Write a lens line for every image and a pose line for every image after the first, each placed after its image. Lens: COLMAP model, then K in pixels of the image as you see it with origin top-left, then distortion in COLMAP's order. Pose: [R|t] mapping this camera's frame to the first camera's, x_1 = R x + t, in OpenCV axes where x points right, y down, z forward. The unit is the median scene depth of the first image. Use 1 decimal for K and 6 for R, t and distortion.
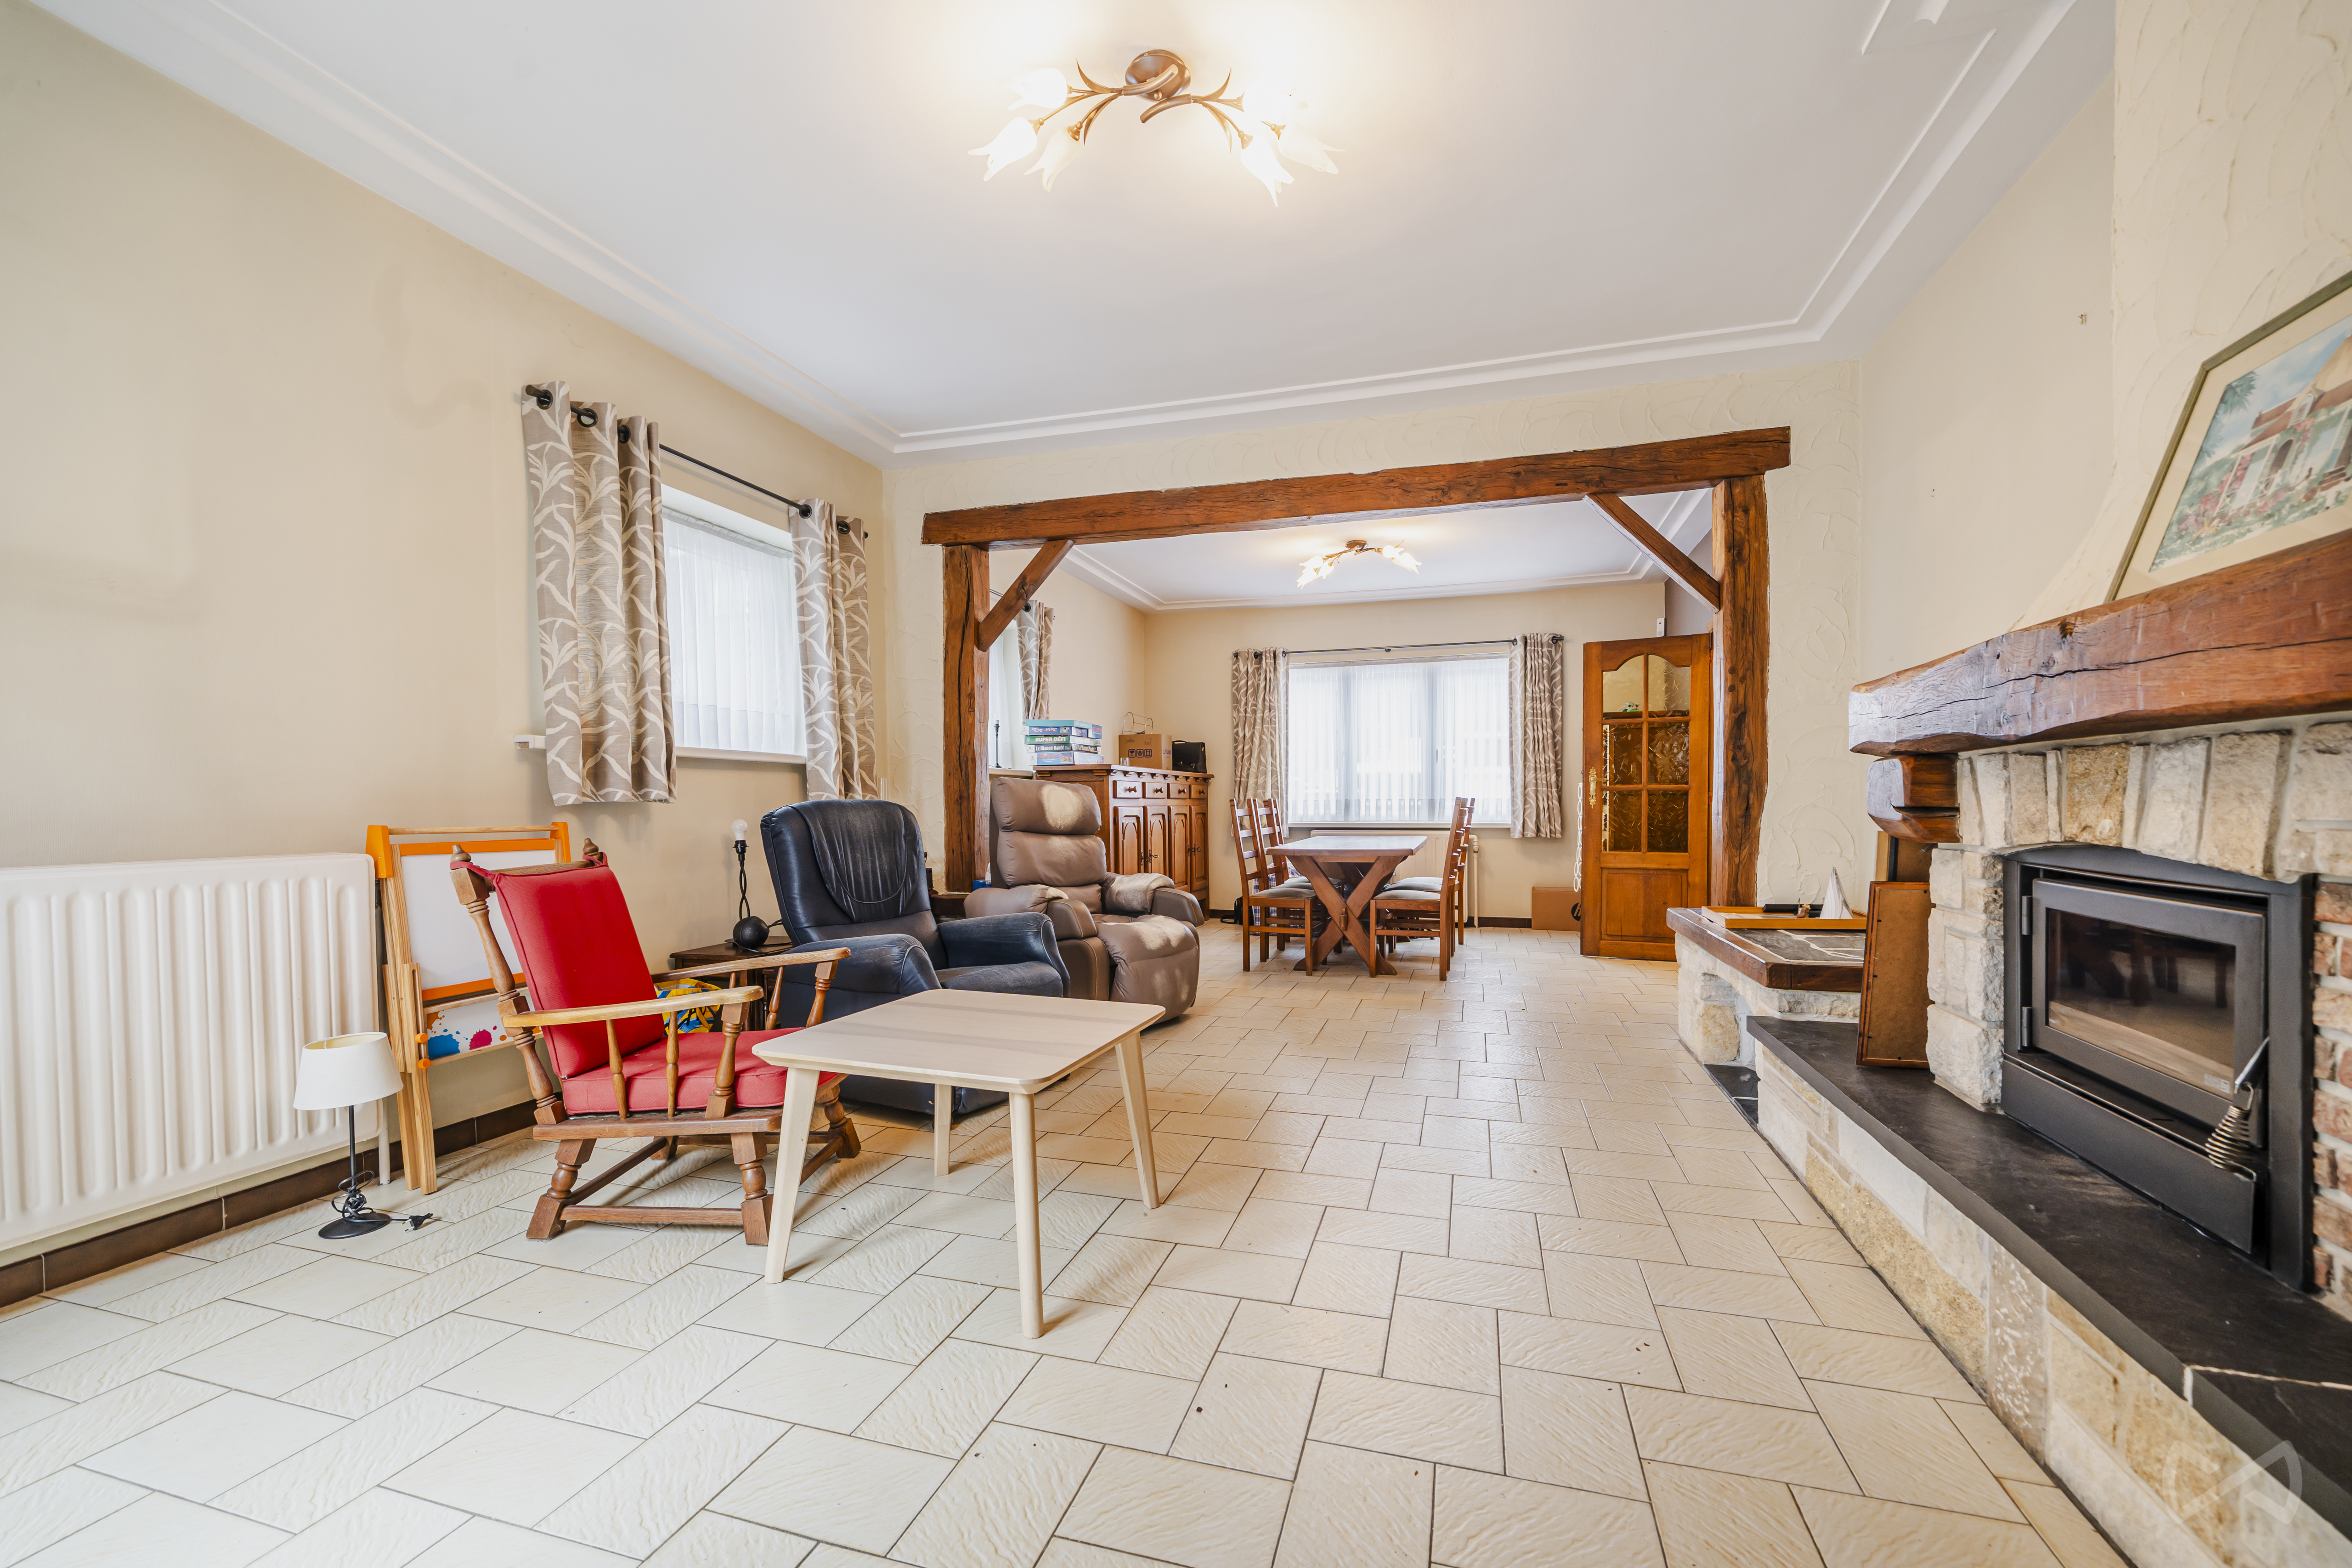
lens RADIAL K [[949.1, 0, 1177.9], [0, 949.1, 827.9], [0, 0, 1]] dist [-0.001161, -0.000394]
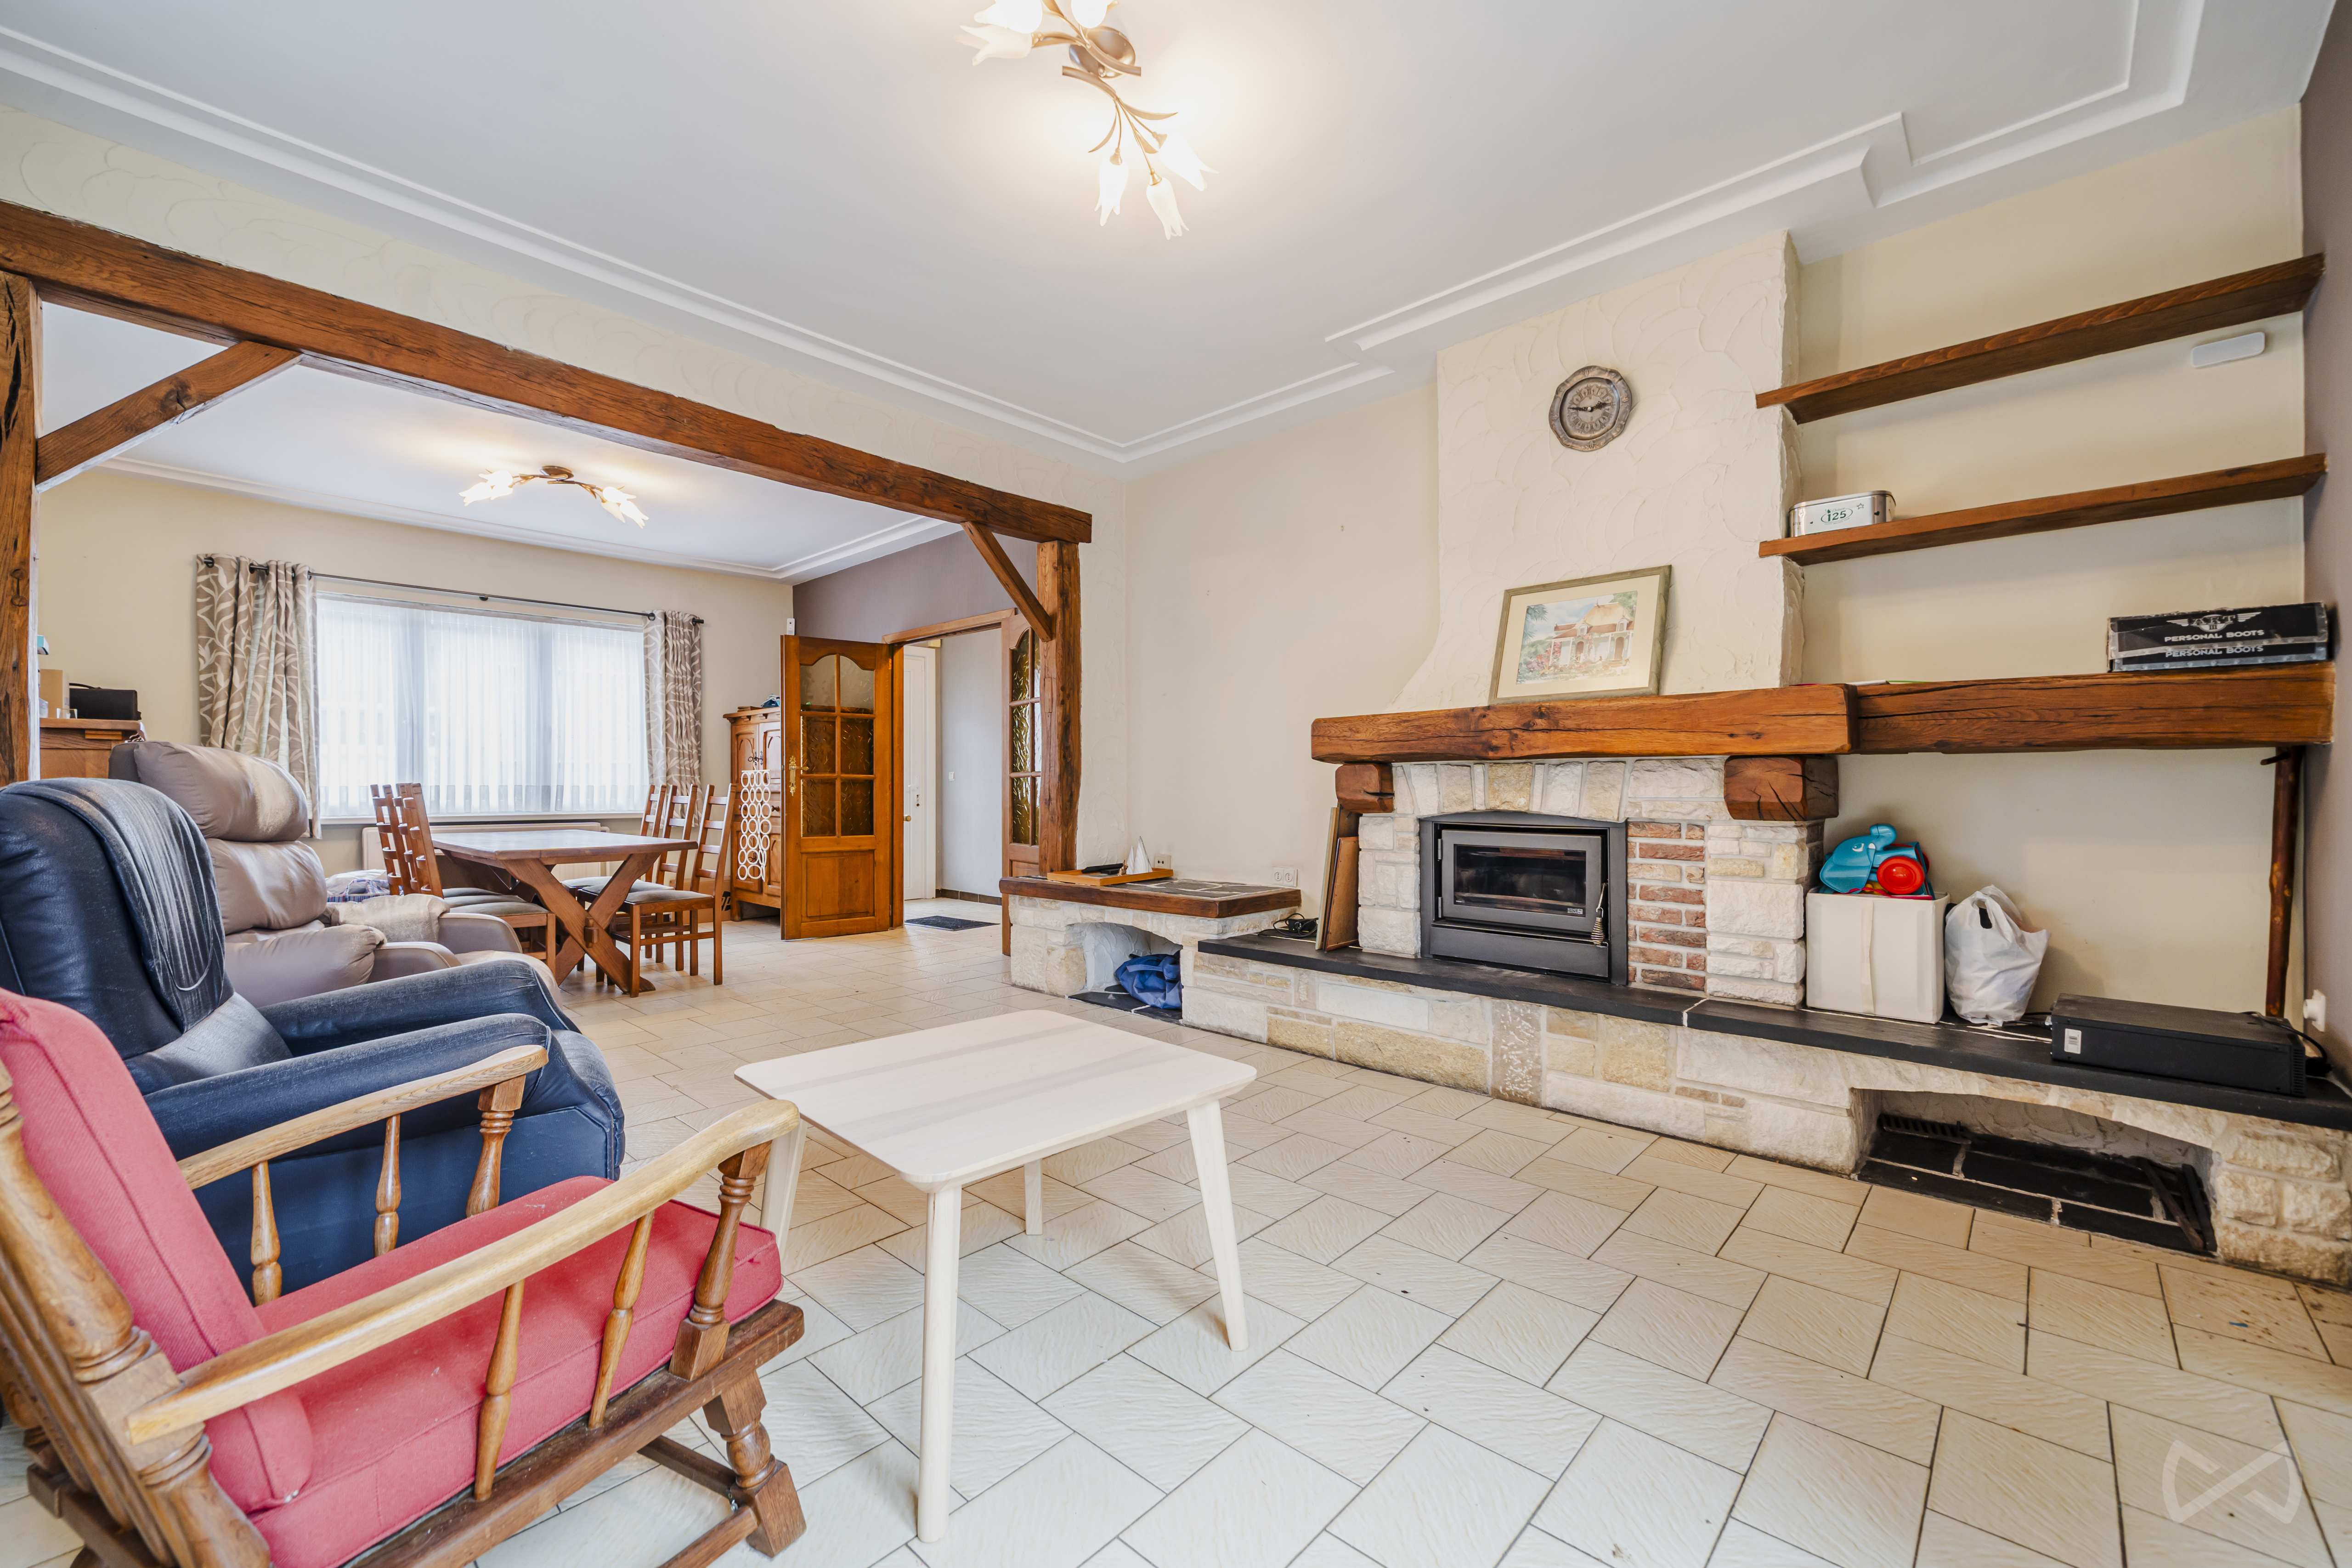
lens RADIAL K [[949.1, 0, 1155.4], [0, 949.1, 788.7], [0, 0, 1]] dist [-0.001161, -0.000394]
pose [[0.442290, 0.003861, 0.896864, -0.446046], [0.022672, 0.999623, -0.015484, -0.005442], [-0.896585, 0.027182, 0.442036, 0.271383]]
